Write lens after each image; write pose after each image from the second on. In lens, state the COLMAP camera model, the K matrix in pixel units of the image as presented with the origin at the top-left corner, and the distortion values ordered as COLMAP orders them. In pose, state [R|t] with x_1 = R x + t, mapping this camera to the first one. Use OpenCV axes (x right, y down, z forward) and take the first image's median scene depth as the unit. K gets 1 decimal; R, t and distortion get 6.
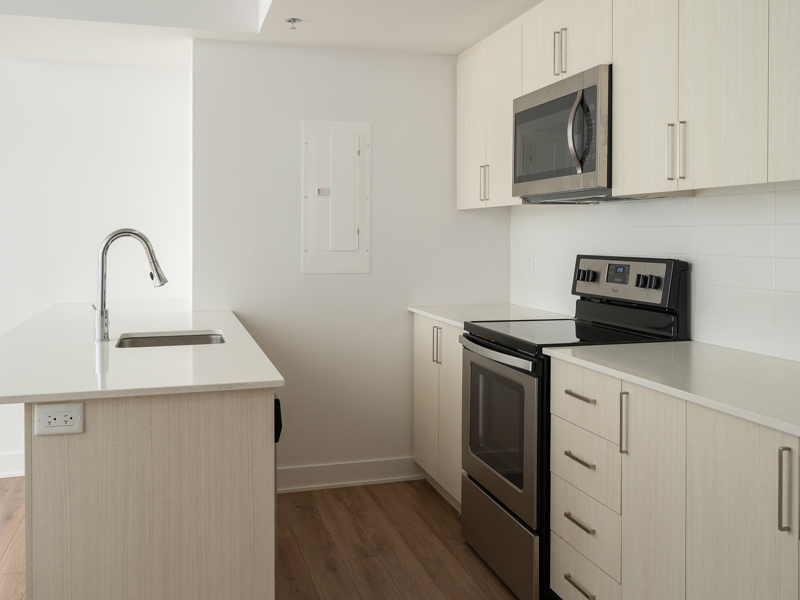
lens RADIAL K [[782.2, 0, 400.6], [0, 782.2, 300.1], [0, 0, 1]] dist [0.008397, 0.000000]
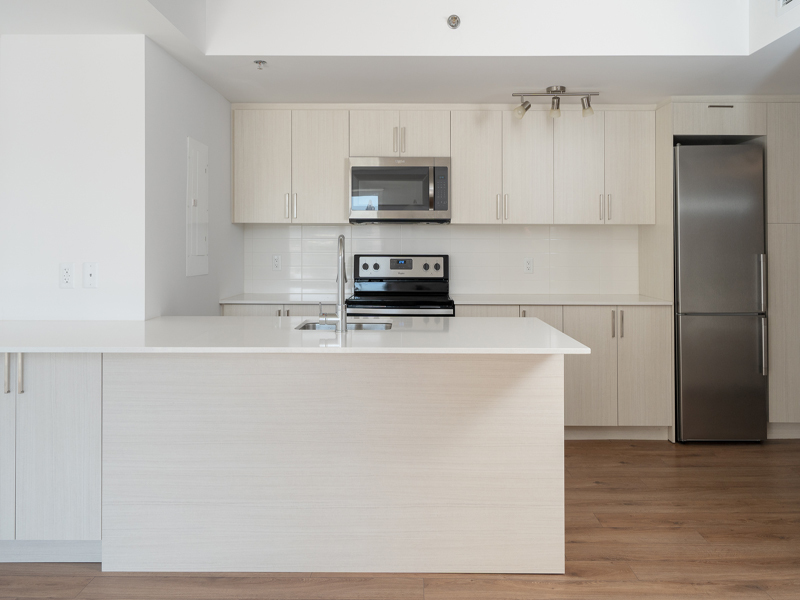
lens RADIAL K [[587.4, 0, 400.6], [0, 587.4, 300.2], [0, 0, 1]] dist [0.011811, -0.008741]
pose [[0.285487, -0.085441, 0.954566, -1.053392], [0.078467, 0.994758, 0.065571, -0.040130], [-0.955165, 0.056183, 0.290695, 0.601671]]
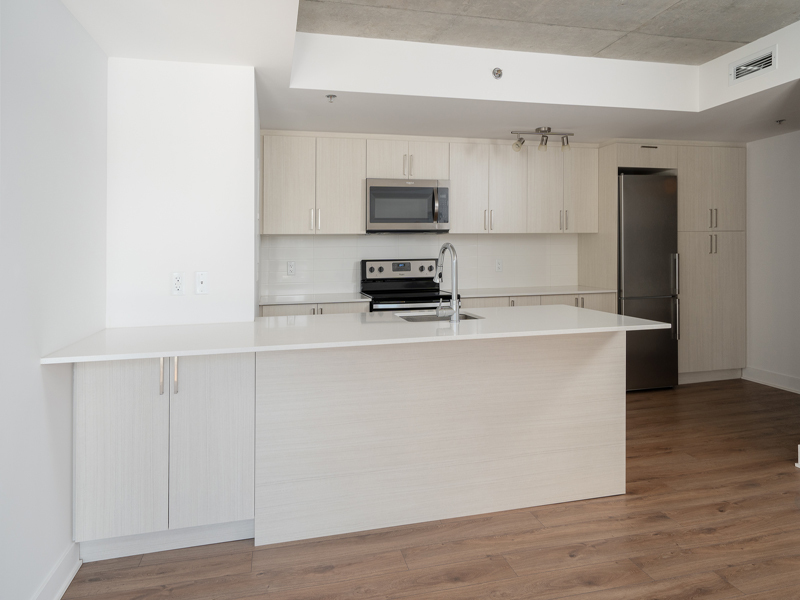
lens RADIAL K [[483.8, 0, 397.9], [0, 483.8, 300.5], [0, 0, 1]] dist [0.002423, 0.001997]
pose [[0.056603, -0.099549, 0.993421, -1.116297], [0.098662, 0.990704, 0.093656, -0.069757], [-0.993510, 0.092711, 0.065898, 0.925411]]
